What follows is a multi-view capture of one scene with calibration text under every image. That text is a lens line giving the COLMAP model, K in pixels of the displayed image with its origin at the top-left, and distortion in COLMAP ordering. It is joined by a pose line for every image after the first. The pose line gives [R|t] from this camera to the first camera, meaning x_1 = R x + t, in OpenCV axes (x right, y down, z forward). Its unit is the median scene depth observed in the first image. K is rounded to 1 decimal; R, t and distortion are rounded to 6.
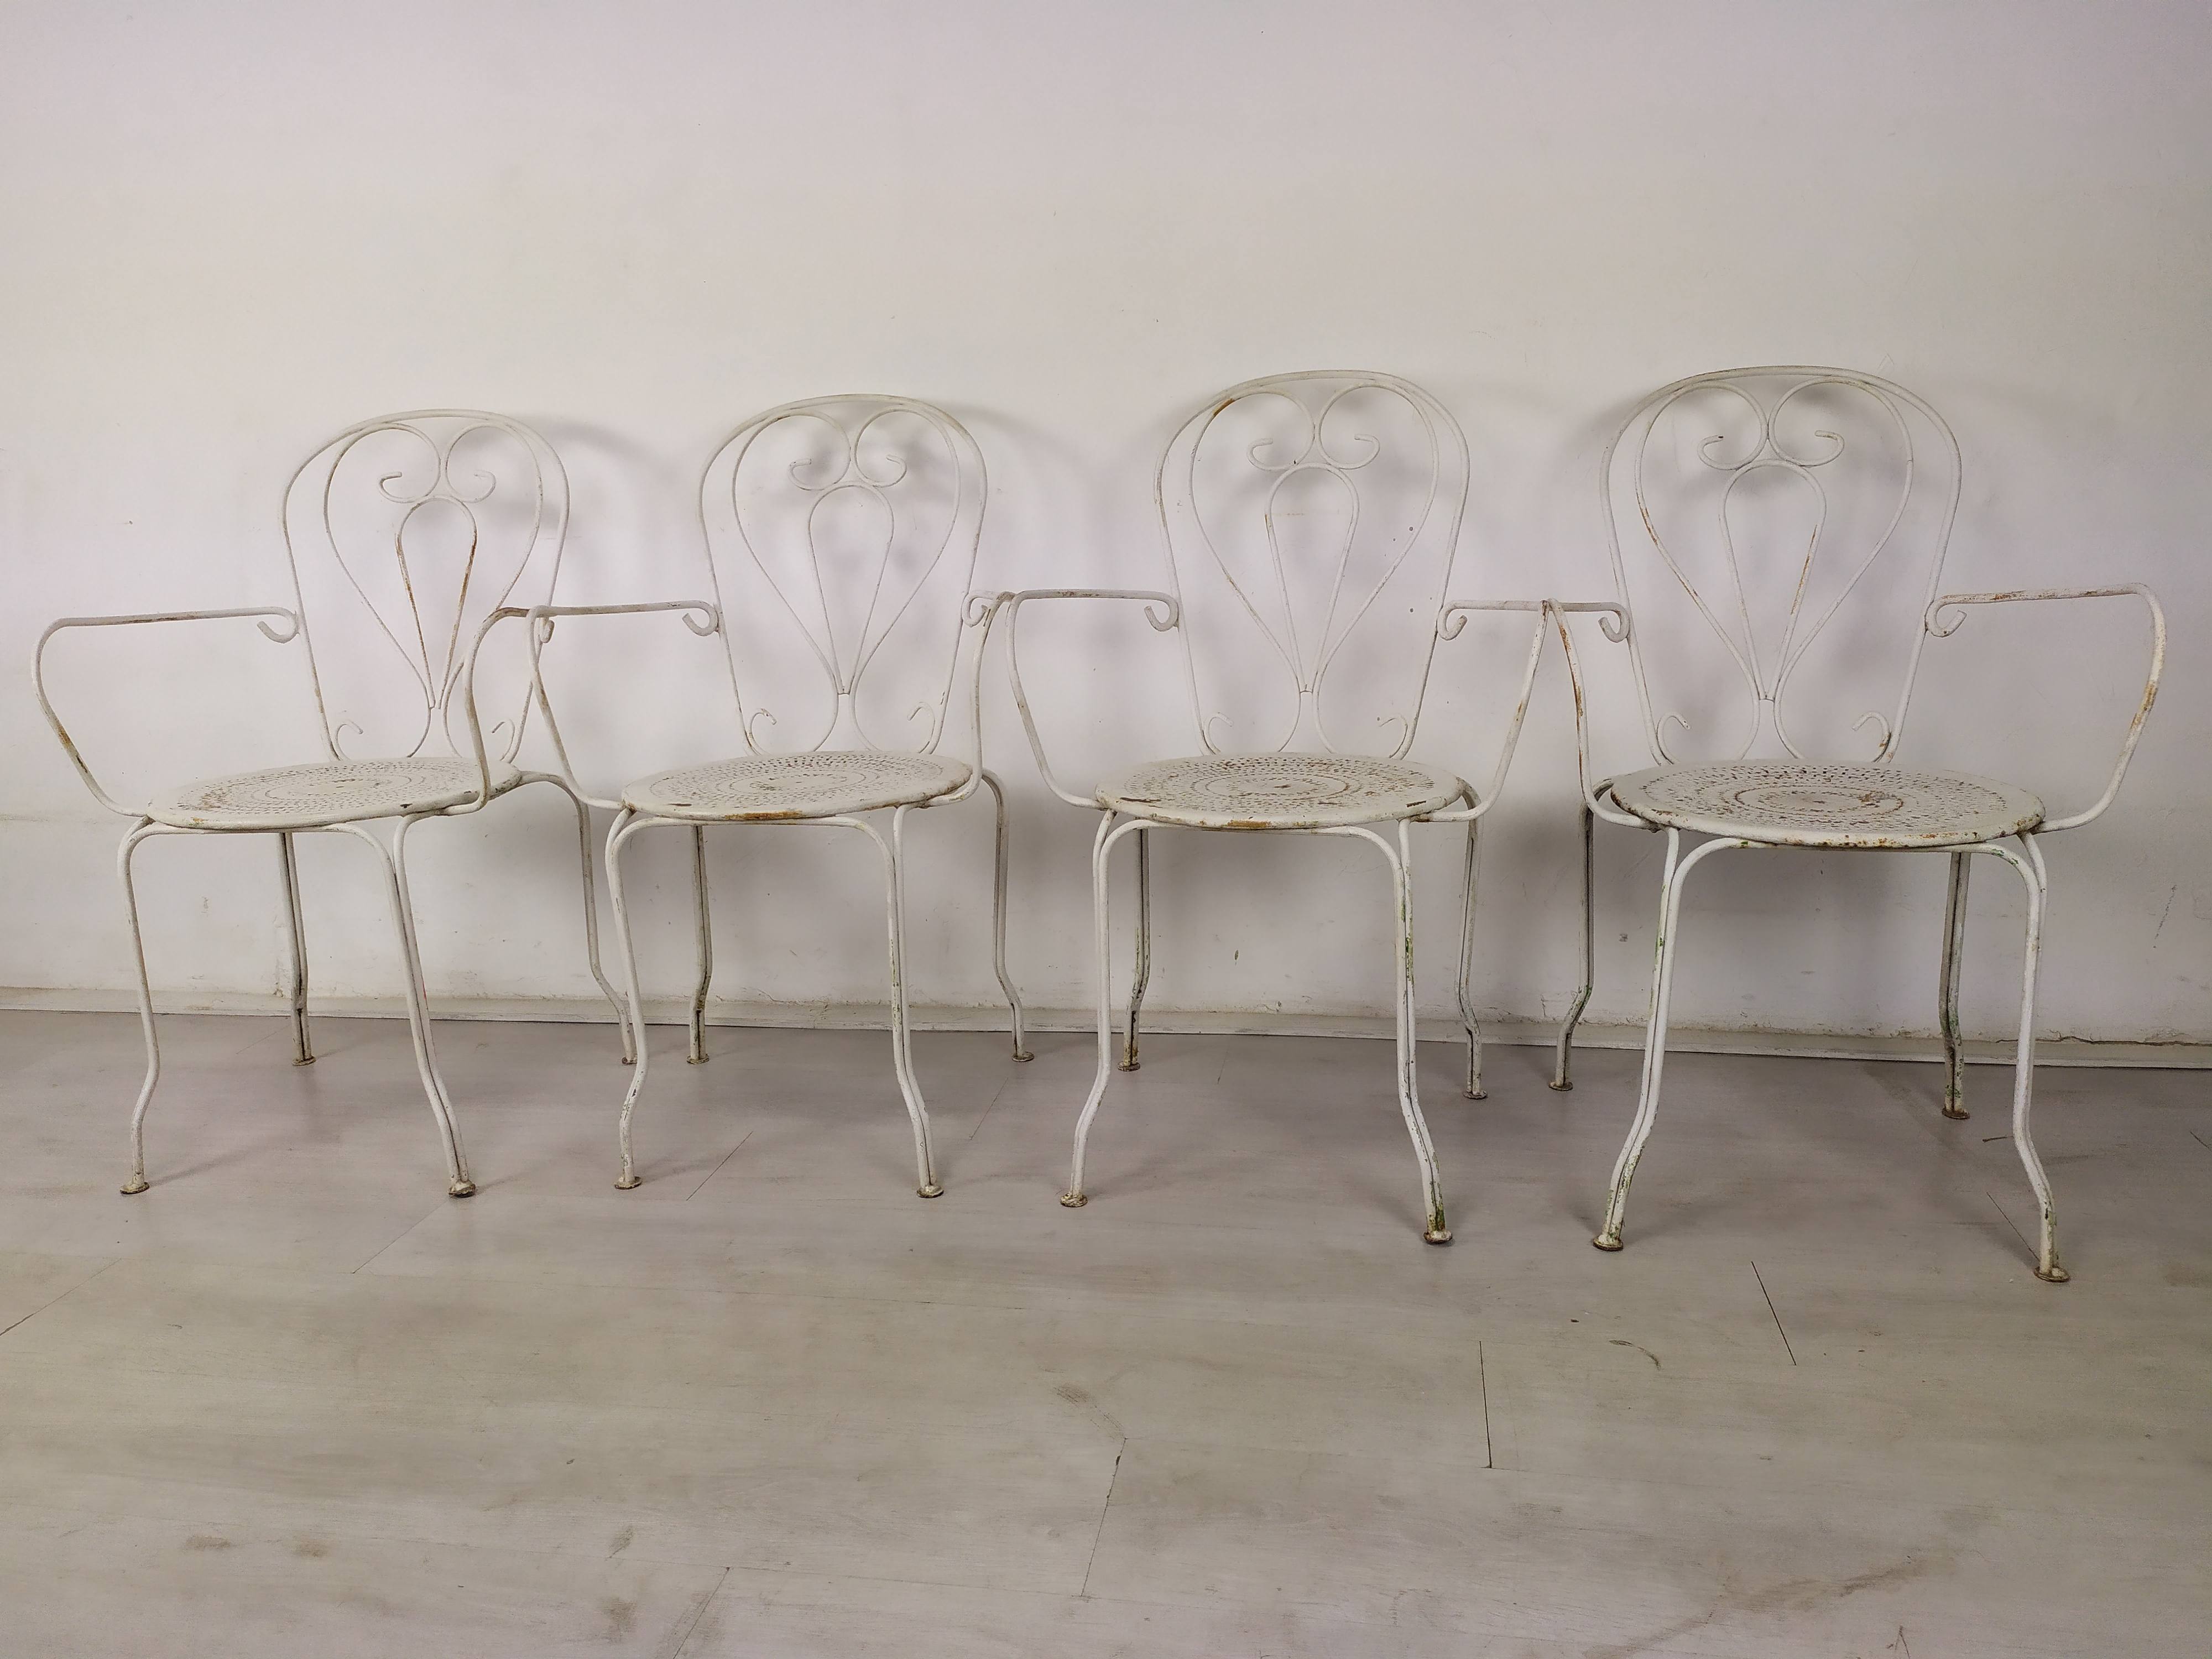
lens RADIAL K [[1682.3, 0, 1094.6], [0, 1682.3, 820.0], [0, 0, 1]] dist [0.048144, -0.054697]
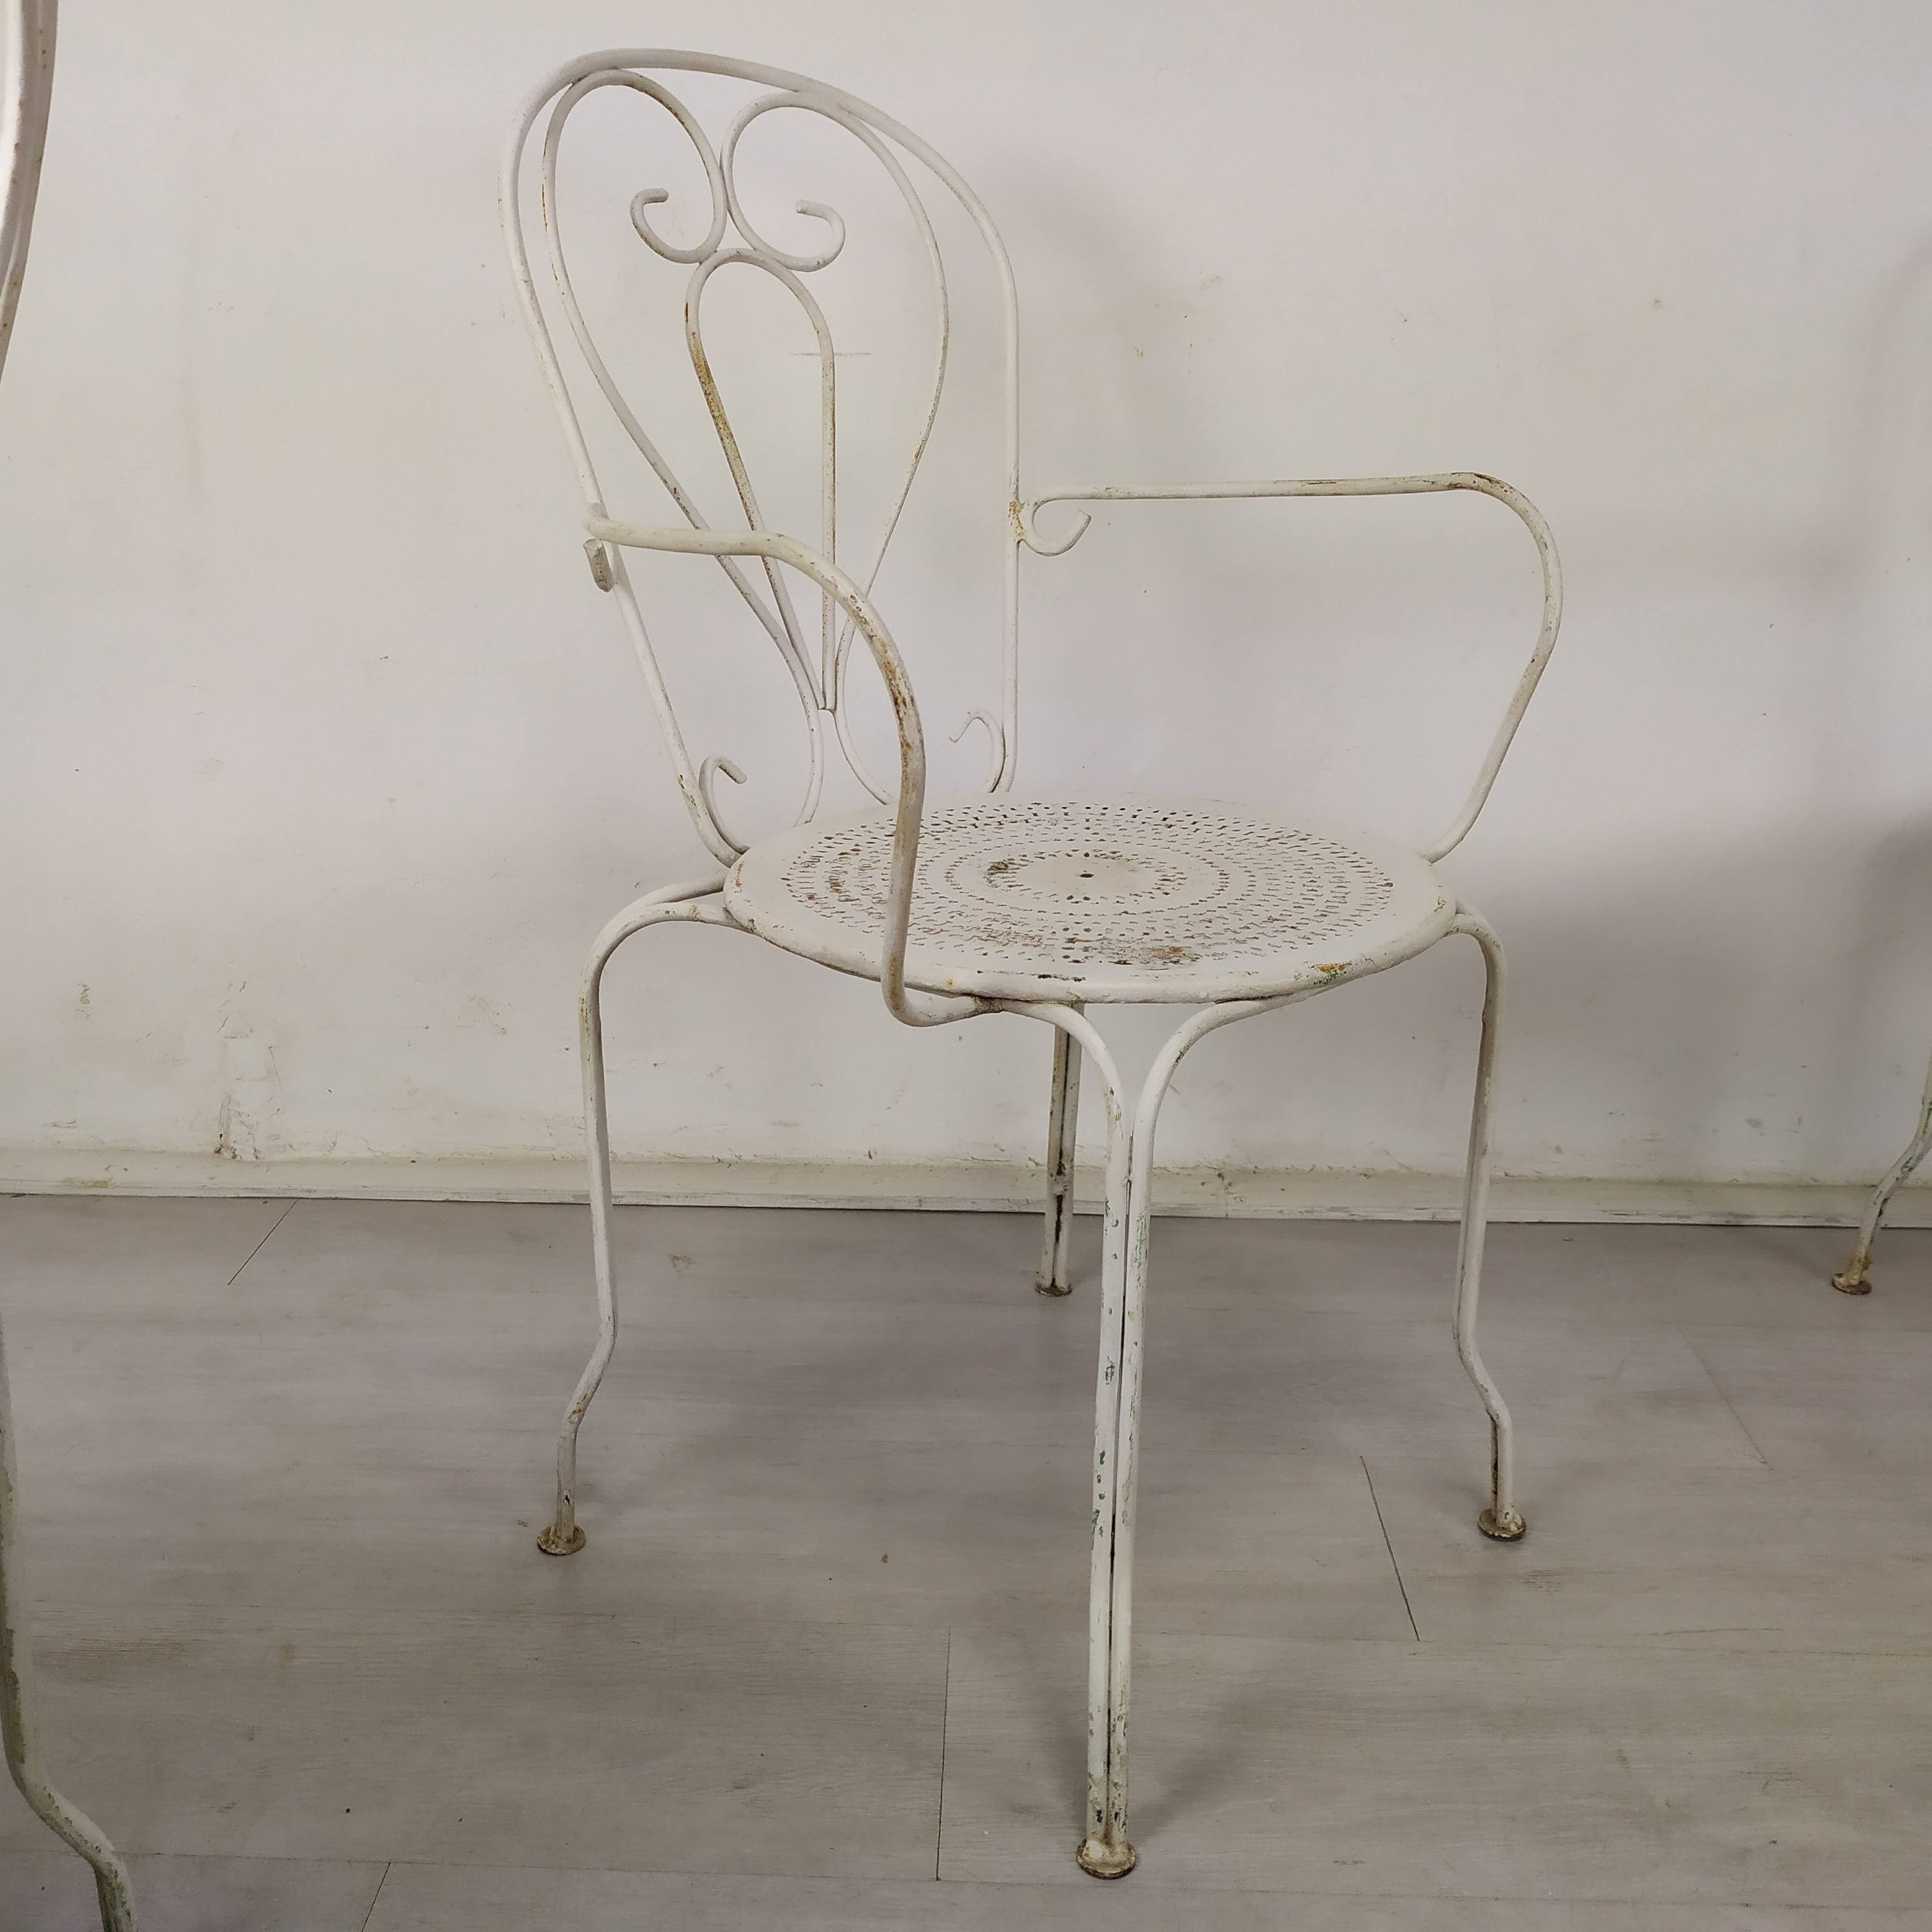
lens RADIAL K [[1952.0, 0, 948.6], [0, 1952.0, 1016.4], [0, 0, 1]] dist [0.036818, 0.000000]
pose [[0.985683, -0.005274, 0.168528, -0.469406], [-0.018312, 0.990250, 0.138095, -0.050965], [-0.167613, -0.139204, 0.975975, 0.430663]]
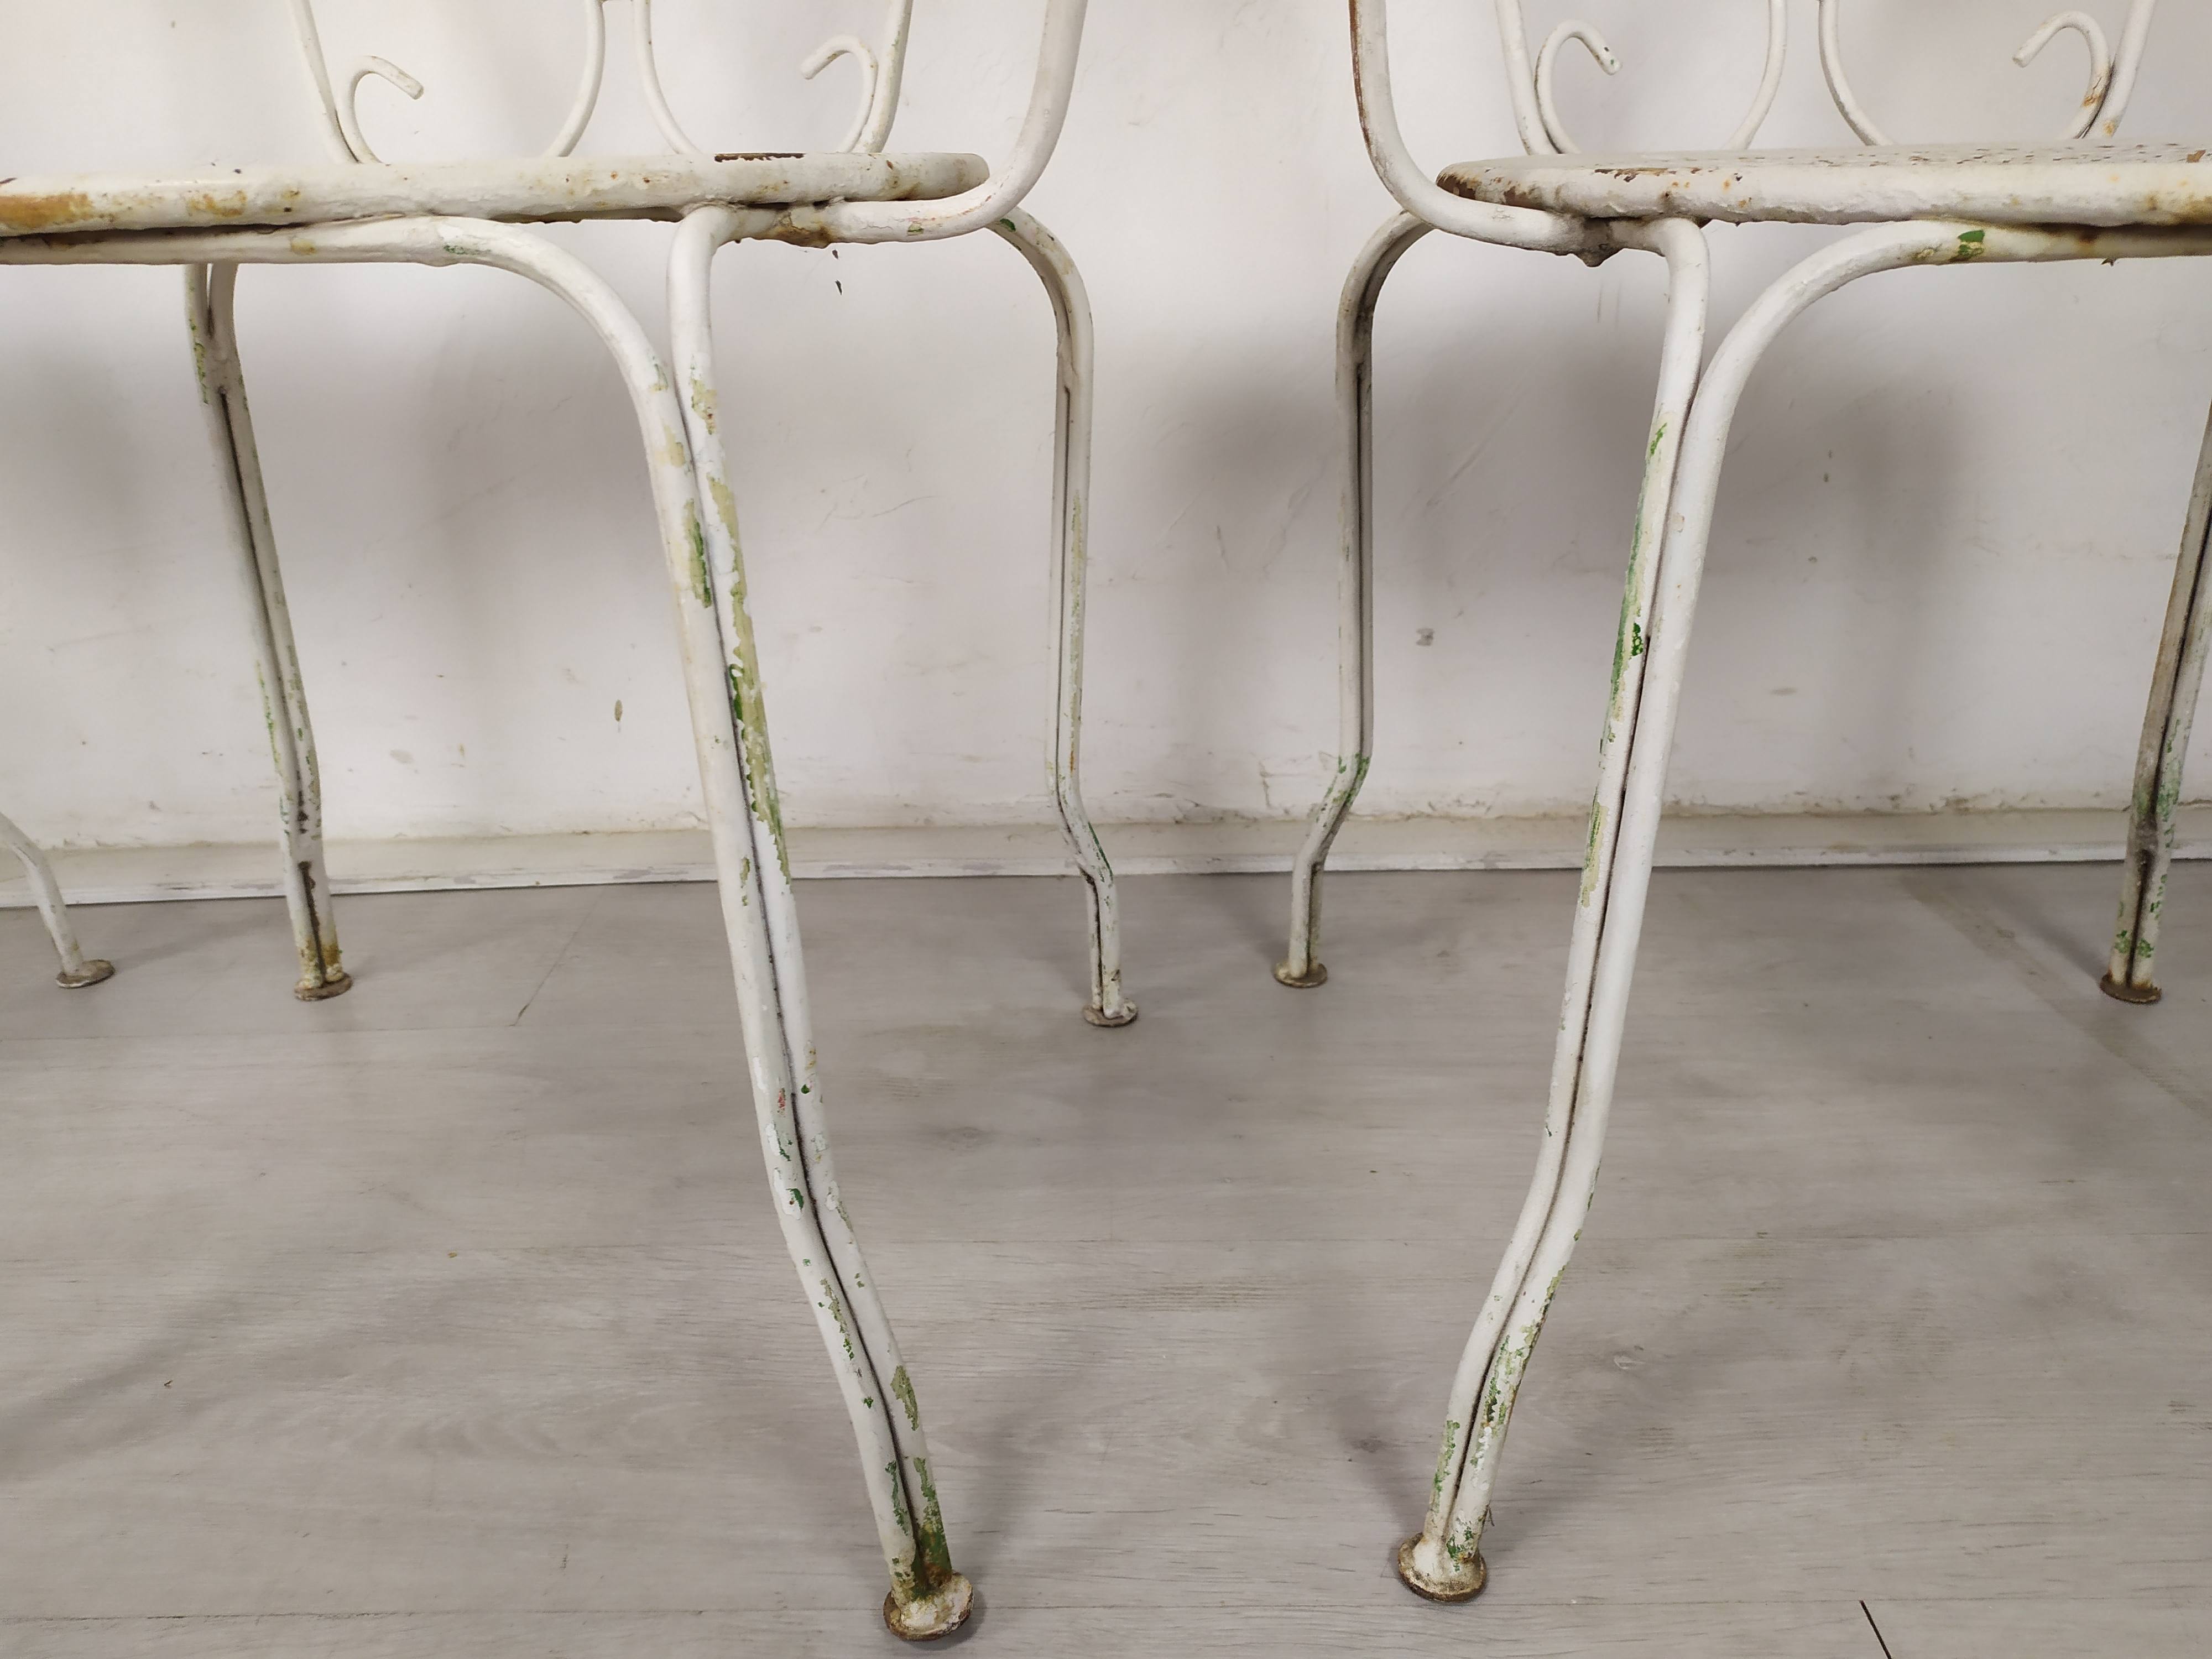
lens RADIAL K [[1682.3, 0, 1136.2], [0, 1682.3, 833.6], [0, 0, 1]] dist [0.048144, -0.054697]
pose [[0.984359, -0.060883, 0.165321, 0.173904], [0.031398, 0.983992, 0.175425, 0.044043], [-0.173355, -0.167490, 0.970513, 0.624694]]
